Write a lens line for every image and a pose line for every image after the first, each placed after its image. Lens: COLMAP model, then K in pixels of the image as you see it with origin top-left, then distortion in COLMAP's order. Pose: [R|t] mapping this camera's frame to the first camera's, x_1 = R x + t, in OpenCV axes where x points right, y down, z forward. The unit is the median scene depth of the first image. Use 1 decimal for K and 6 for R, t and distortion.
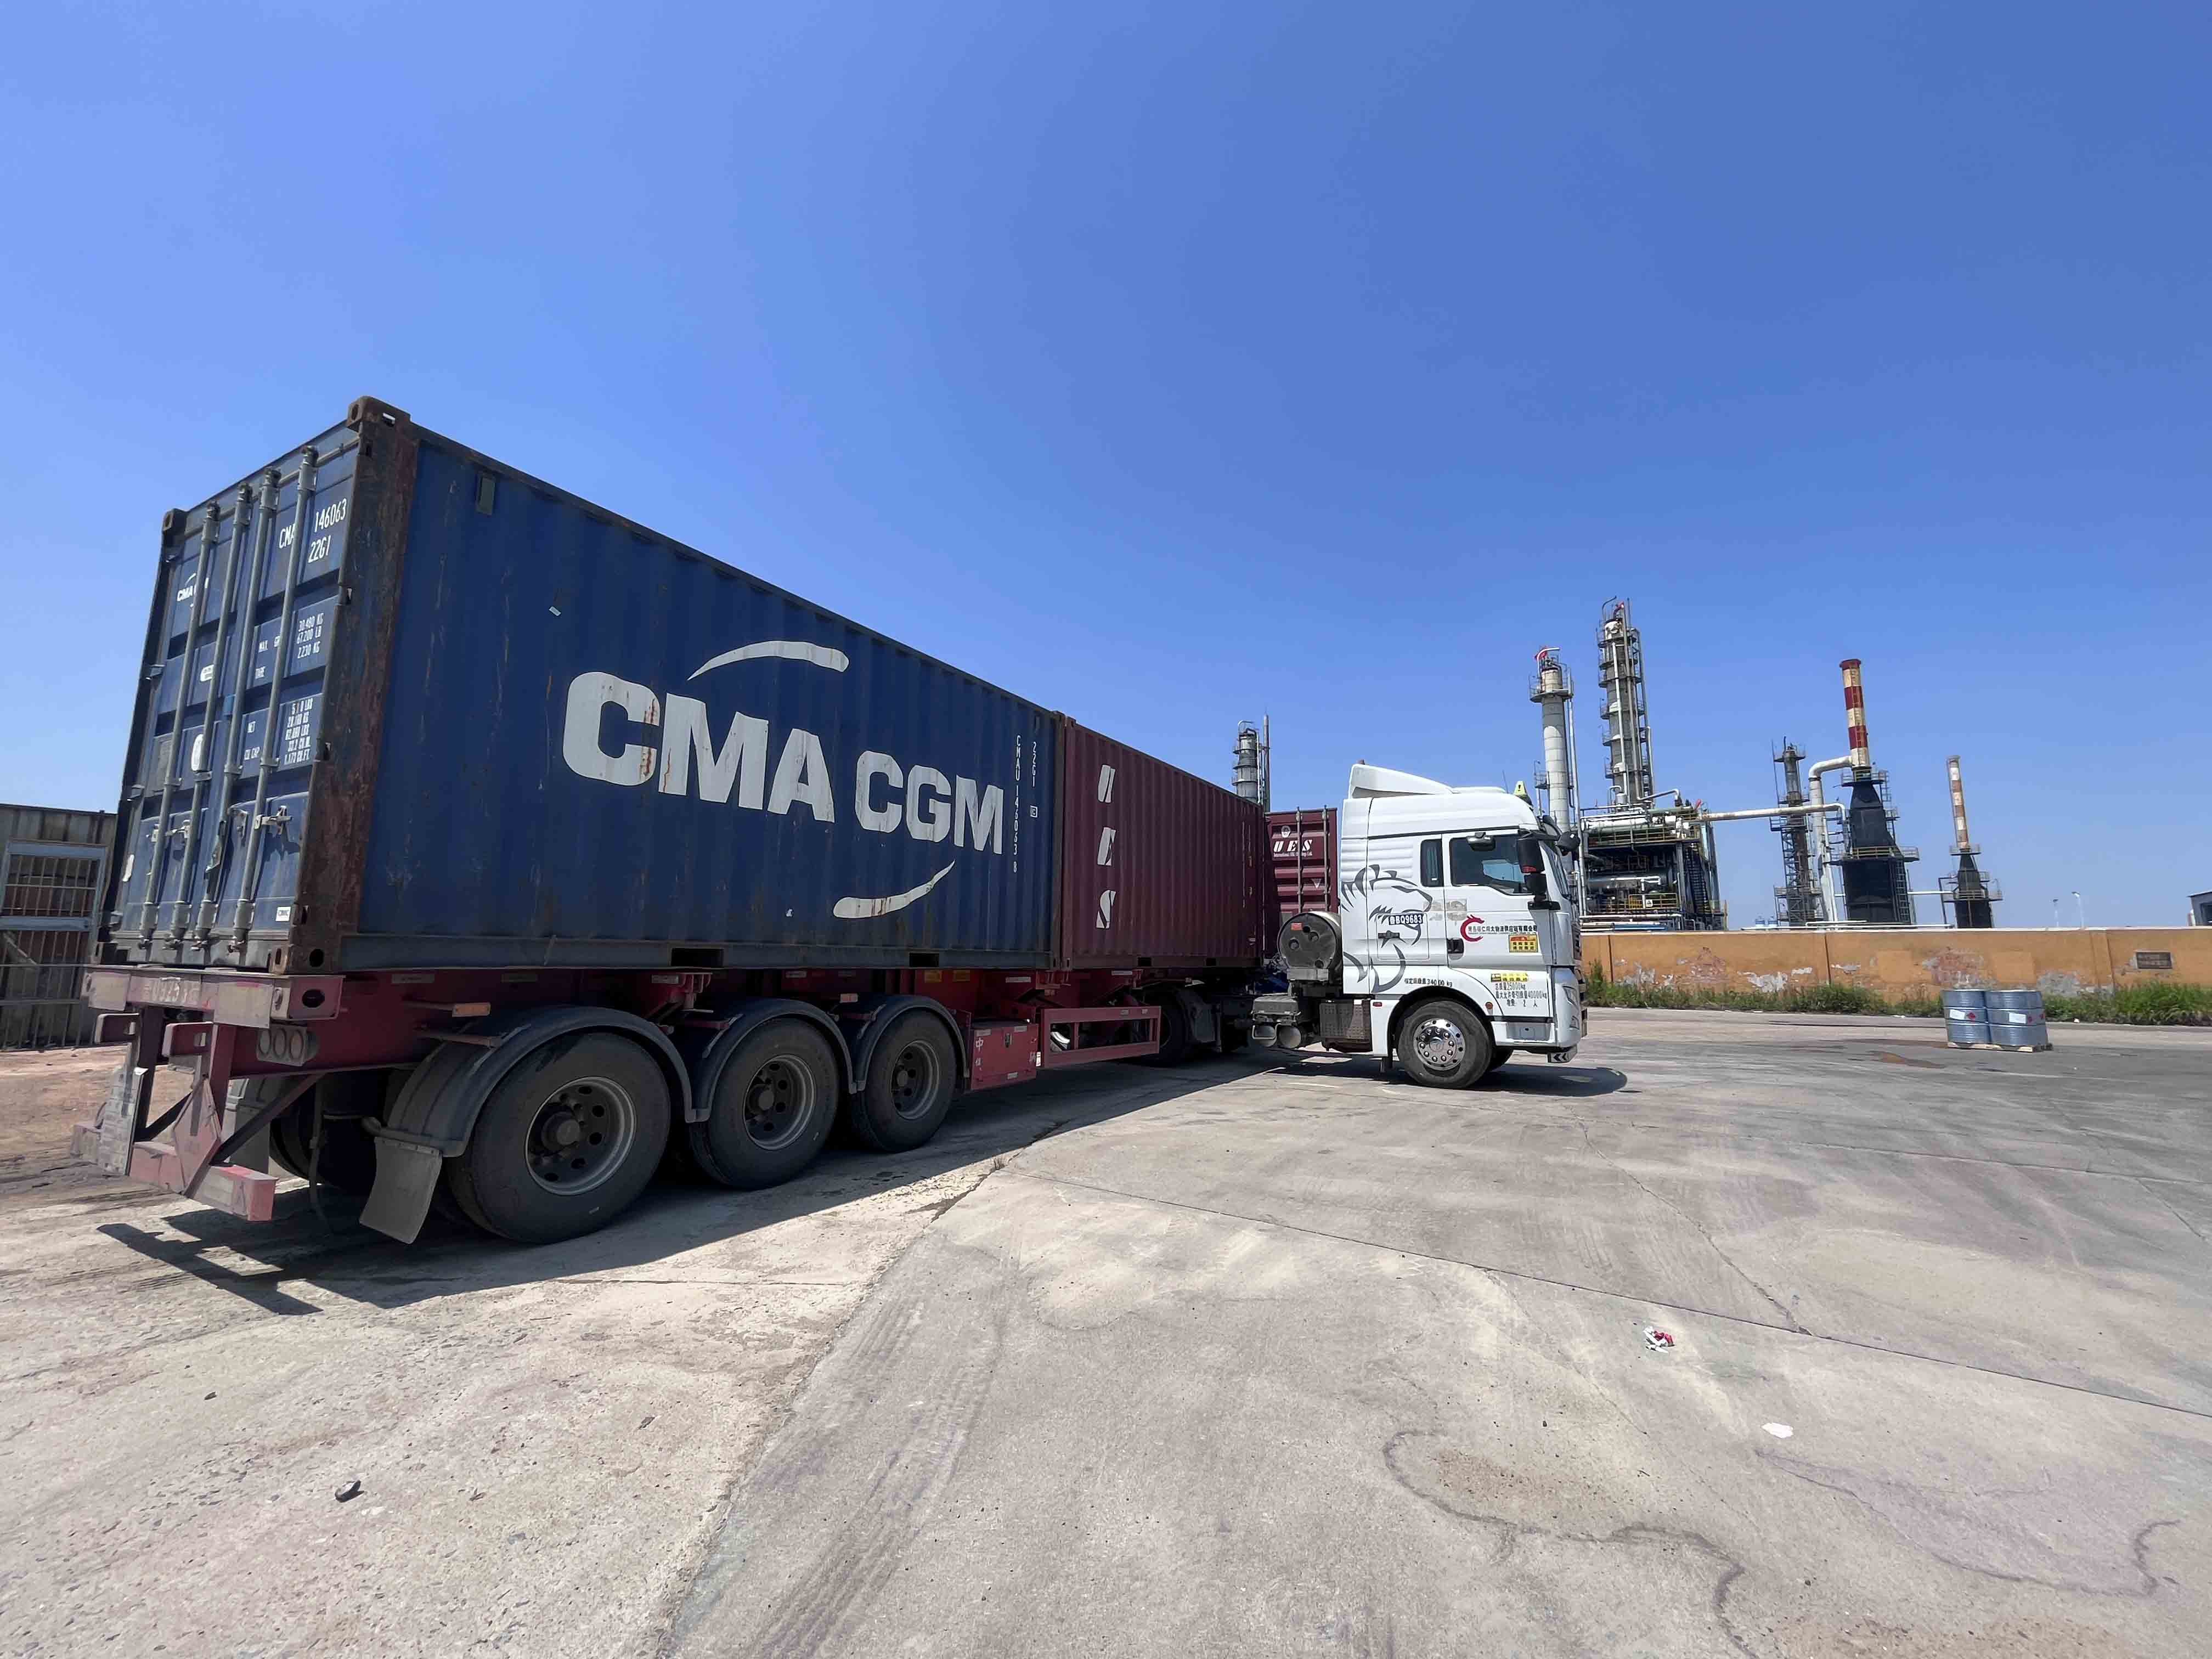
lens RADIAL K [[915.4, 0, 1106.0], [0, 915.4, 829.5], [0, 0, 1]] dist [-0.001804, -0.000439]
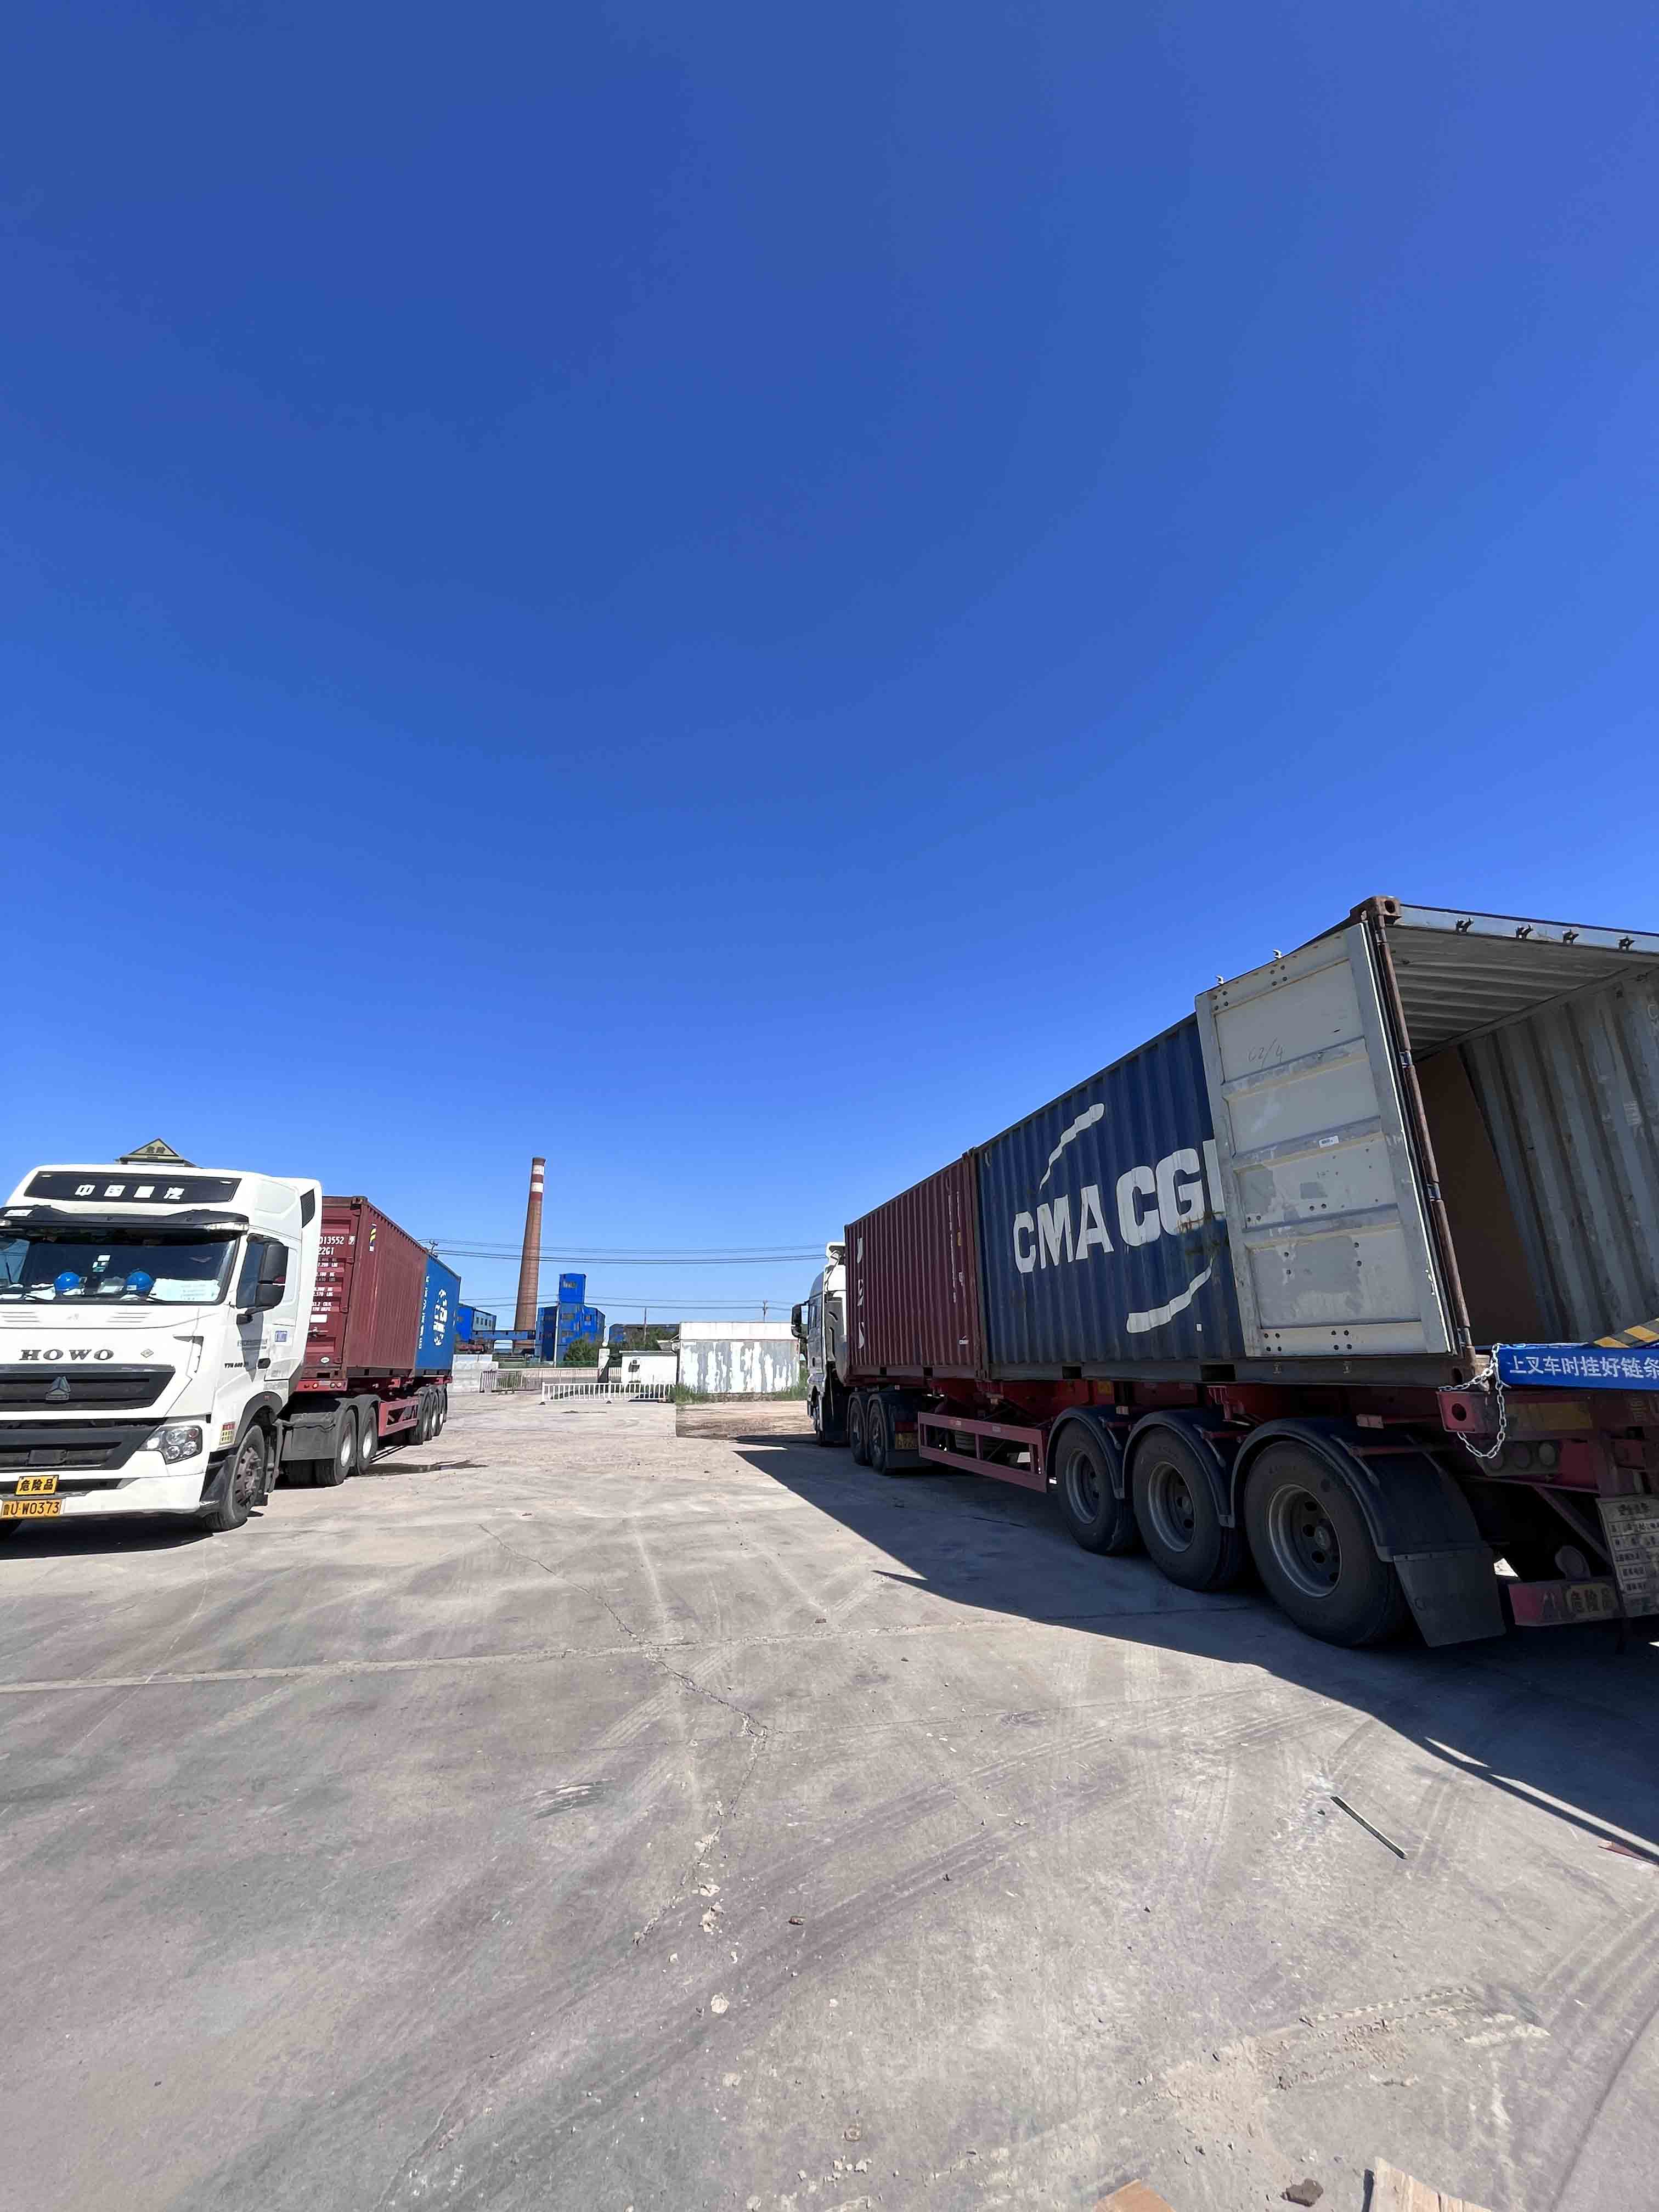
lens RADIAL K [[915.4, 0, 830.8], [0, 915.4, 1098.7], [0, 0, 1]] dist [-0.001804, -0.000439]
pose [[-0.726825, -0.201388, -0.656634, 0.728509], [0.103756, 0.912879, -0.394824, 0.227528], [0.678940, -0.355097, -0.642608, 1.519604]]
